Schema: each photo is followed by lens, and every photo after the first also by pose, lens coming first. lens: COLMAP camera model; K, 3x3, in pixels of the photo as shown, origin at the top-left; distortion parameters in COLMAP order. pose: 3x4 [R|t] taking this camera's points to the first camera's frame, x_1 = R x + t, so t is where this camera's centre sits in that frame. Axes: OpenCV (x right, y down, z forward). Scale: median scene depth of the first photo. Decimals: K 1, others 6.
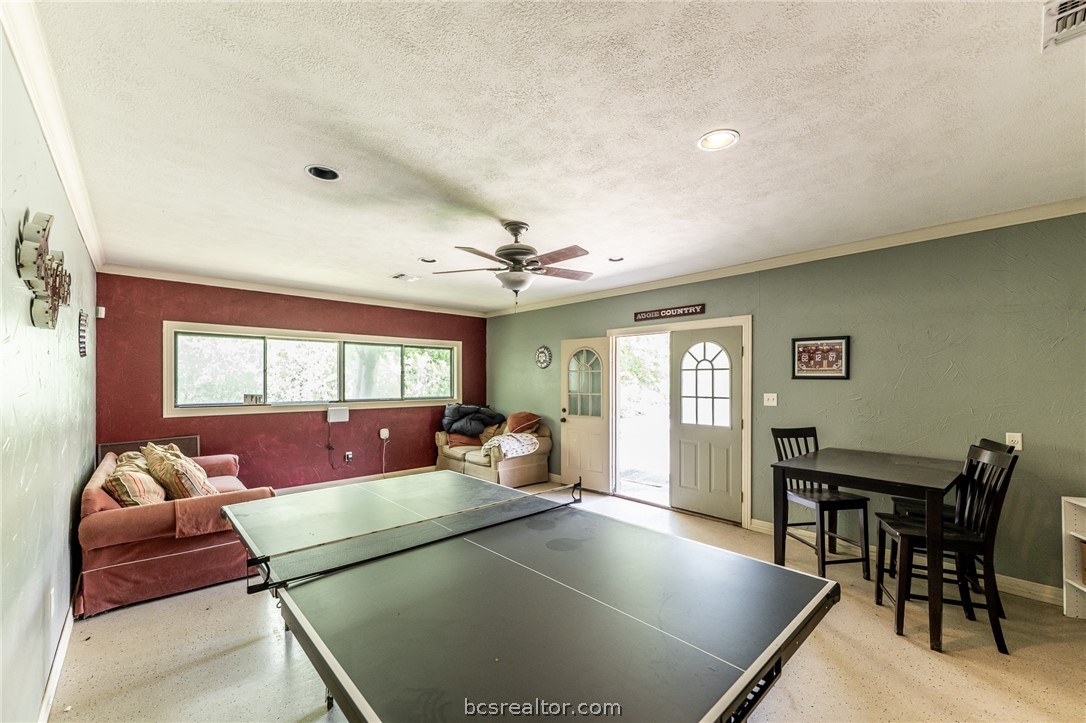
lens RADIAL K [[436.8, 0, 543.5], [0, 436.8, 380.3], [0, 0, 1]] dist [0.000594, 0.000064]
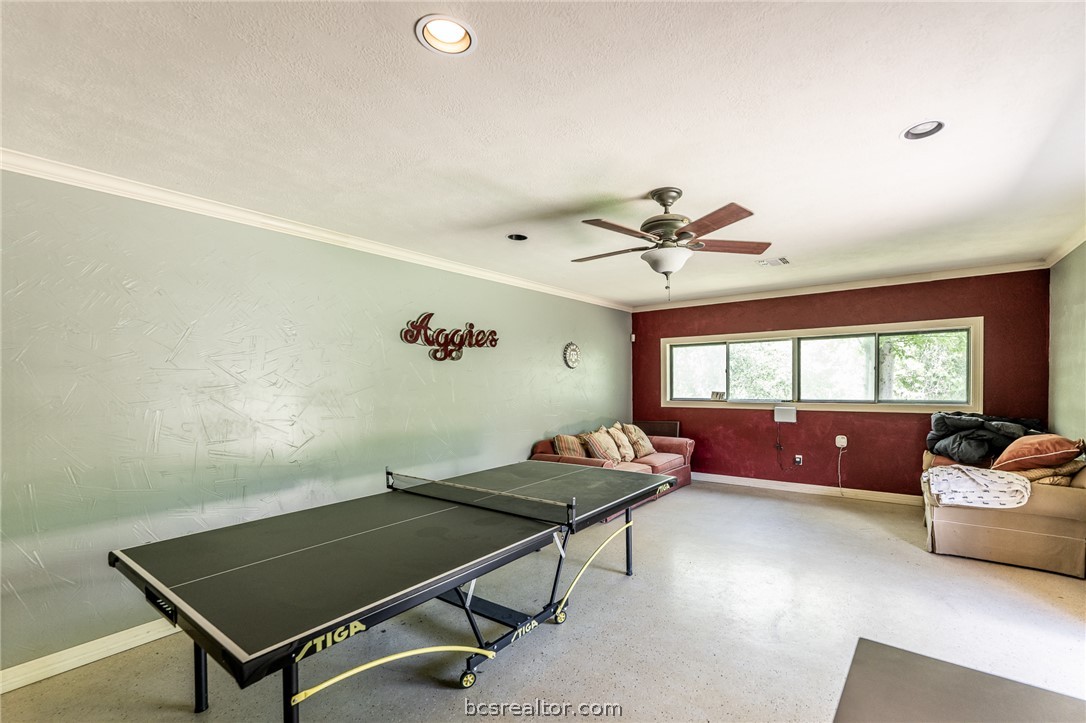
lens RADIAL K [[411.4, 0, 544.2], [0, 411.4, 384.9], [0, 0, 1]] dist [-0.000637, -0.000110]
pose [[0.239906, 0.004502, -0.970786, 0.290074], [0.011780, 0.999902, 0.007548, -0.000422], [0.970725, -0.013247, 0.239830, 0.266763]]
